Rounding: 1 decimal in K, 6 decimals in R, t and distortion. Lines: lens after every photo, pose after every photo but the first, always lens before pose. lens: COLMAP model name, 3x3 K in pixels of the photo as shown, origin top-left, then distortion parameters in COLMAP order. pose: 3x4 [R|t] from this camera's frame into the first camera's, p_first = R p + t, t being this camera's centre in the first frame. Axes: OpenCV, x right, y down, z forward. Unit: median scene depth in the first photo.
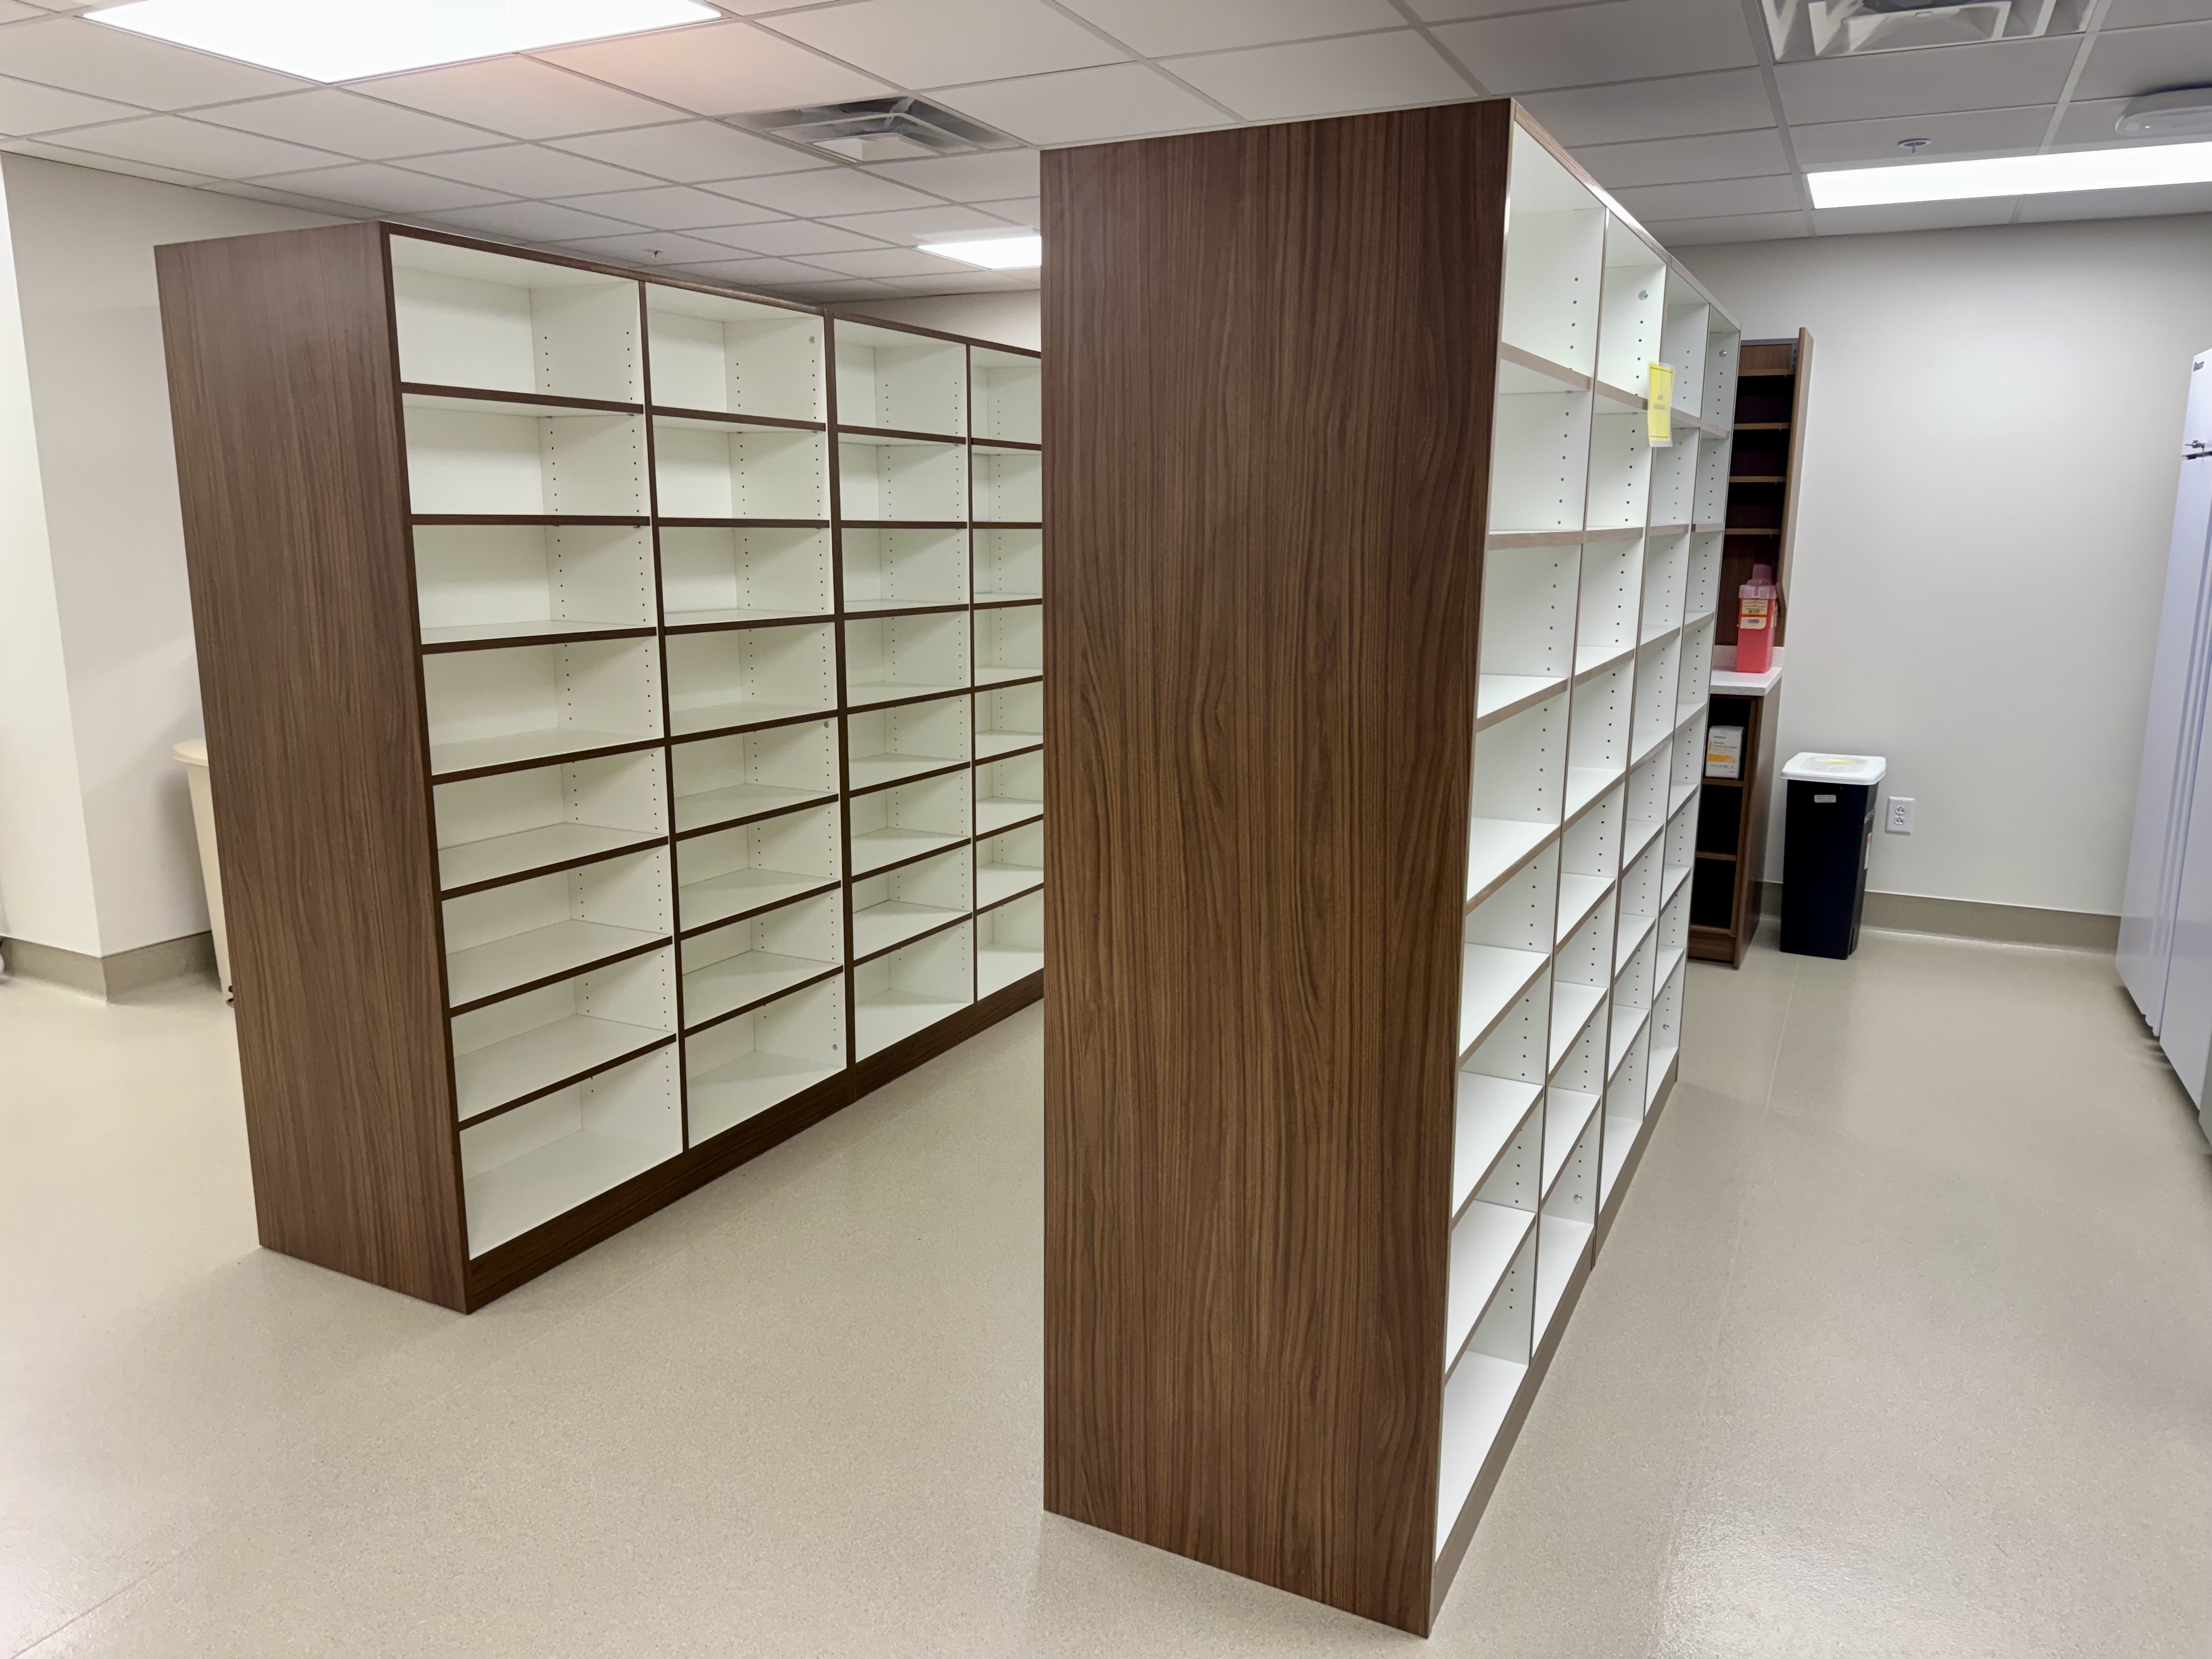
lens RADIAL K [[1570.8, 0, 1106.0], [0, 1570.8, 829.5], [0, 0, 1]] dist [0.006174, -0.000930]
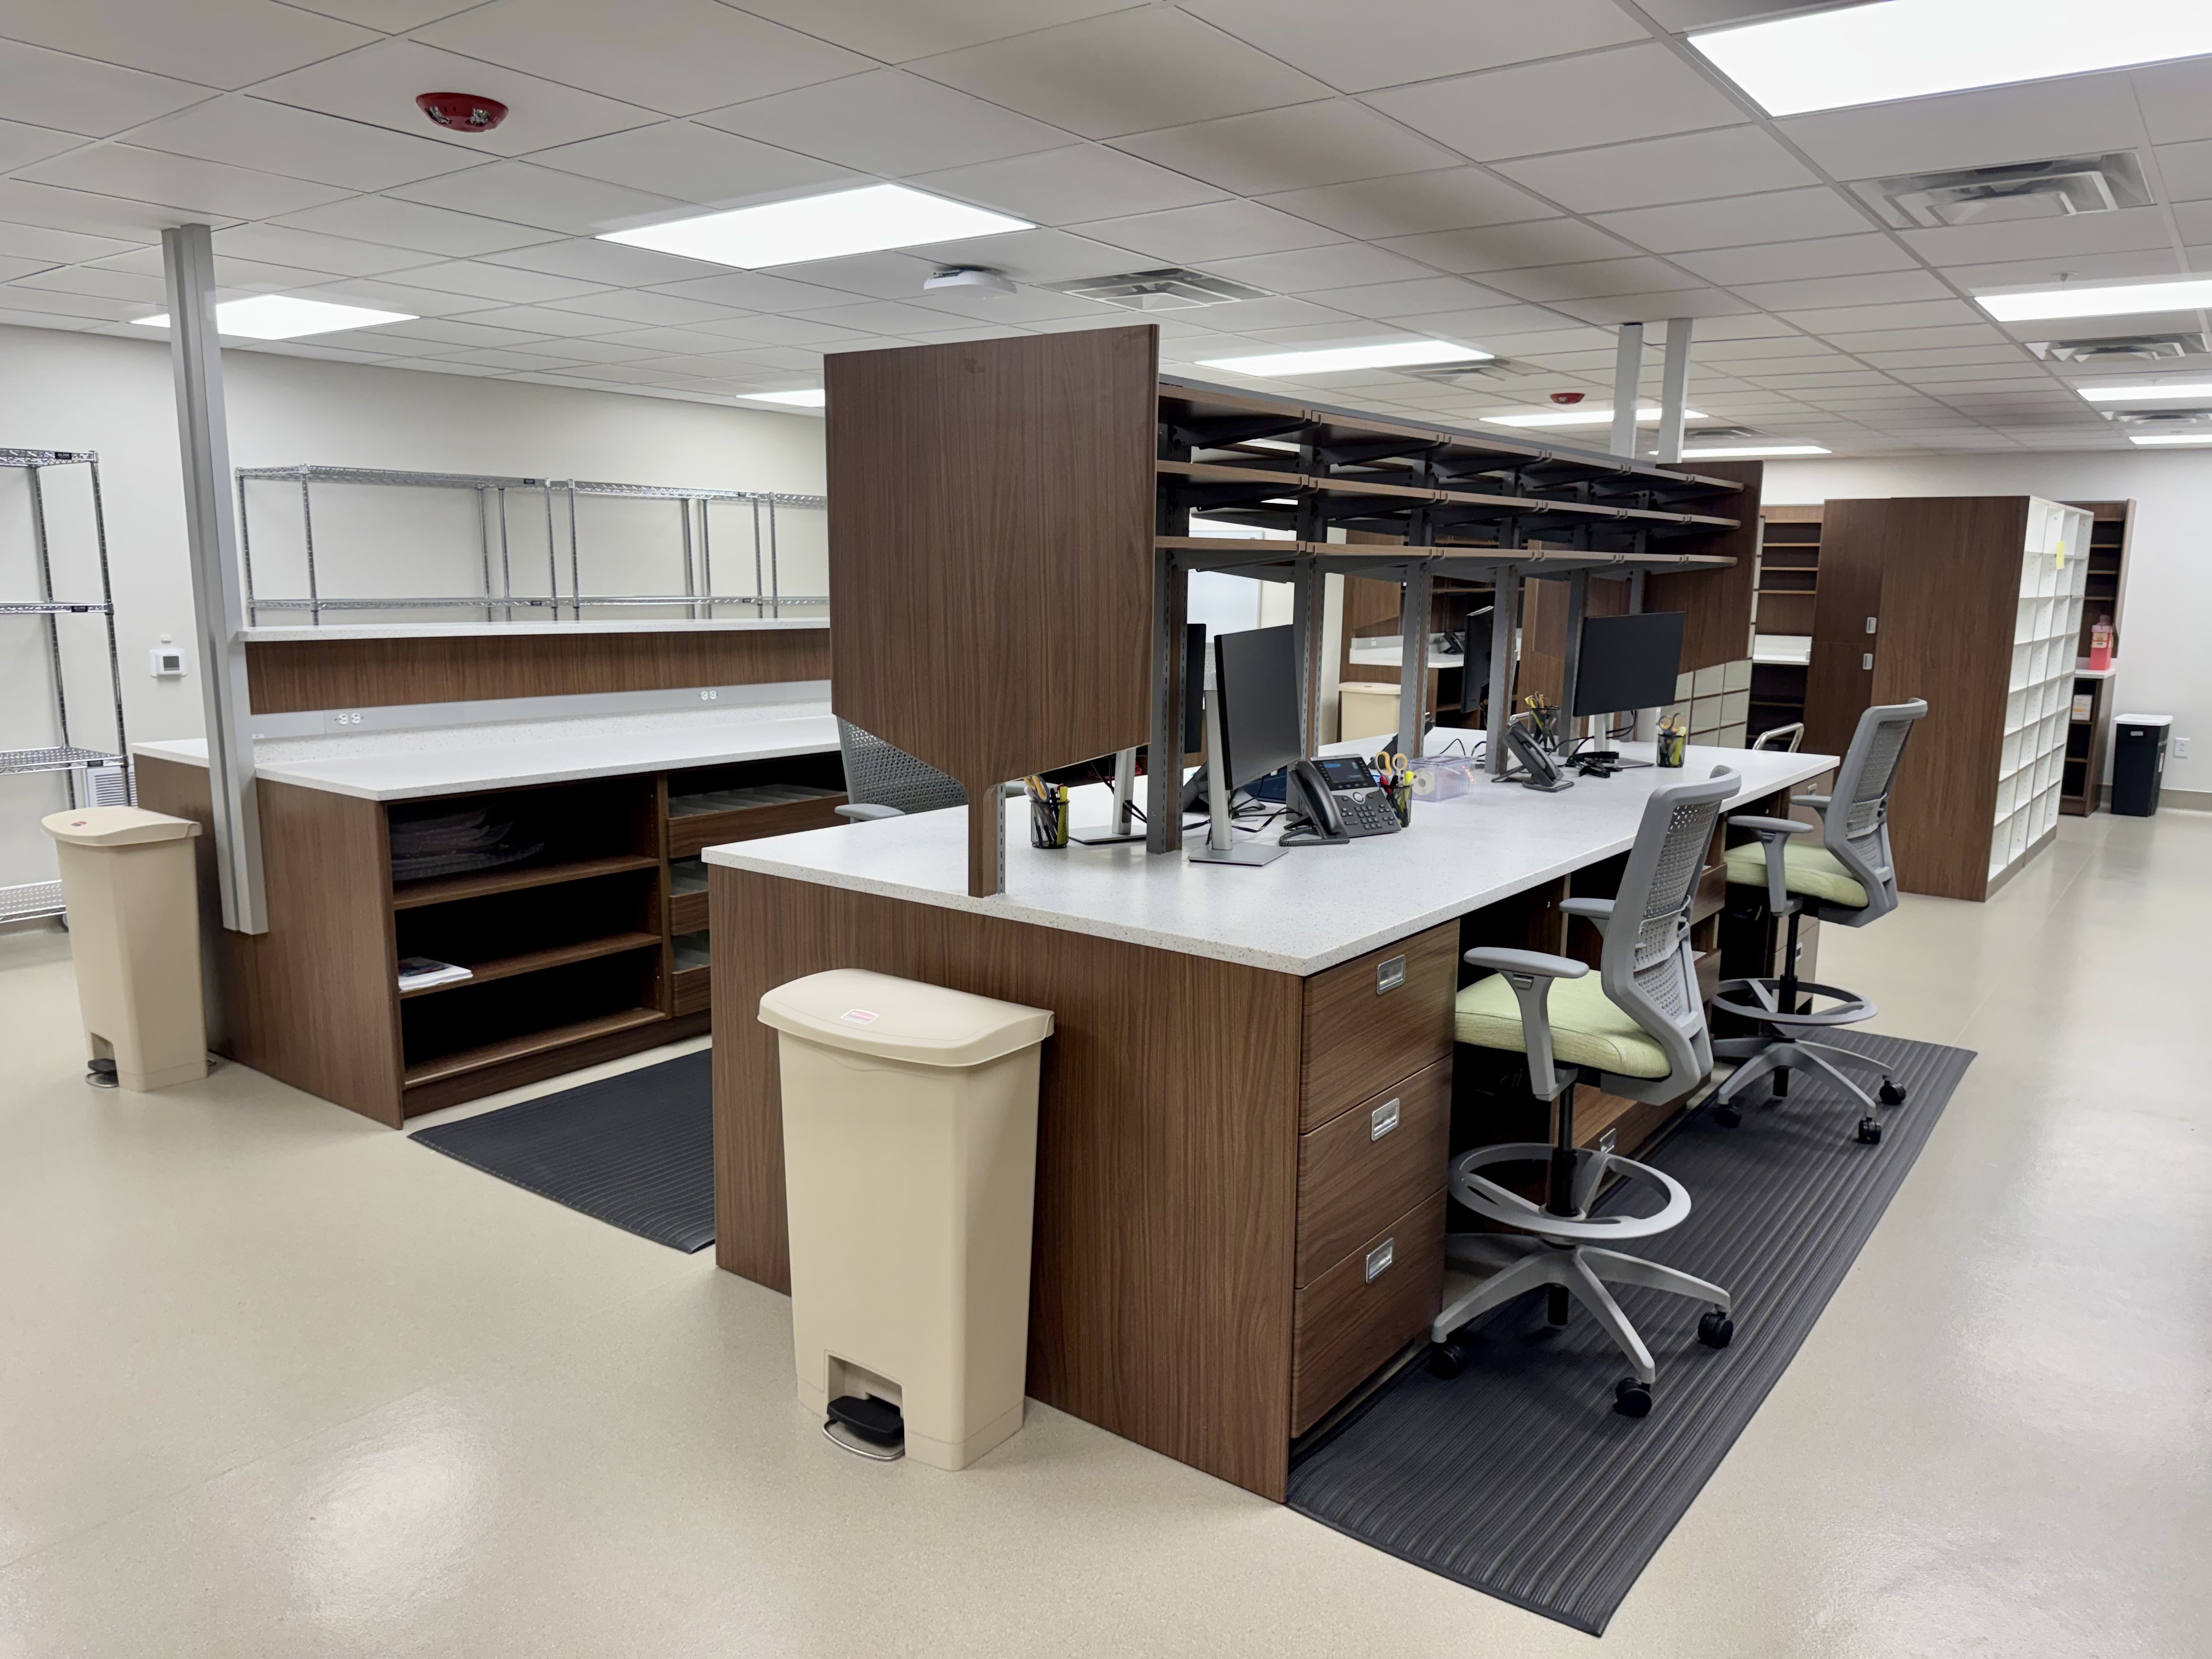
lens RADIAL K [[1570.8, 0, 1106.0], [0, 1570.8, 829.5], [0, 0, 1]] dist [0.006174, -0.000930]
pose [[0.983460, 0.036164, -0.177478, -0.461805], [-0.042992, 0.998470, -0.034778, 0.226030], [0.175949, 0.041832, 0.983510, -1.169538]]
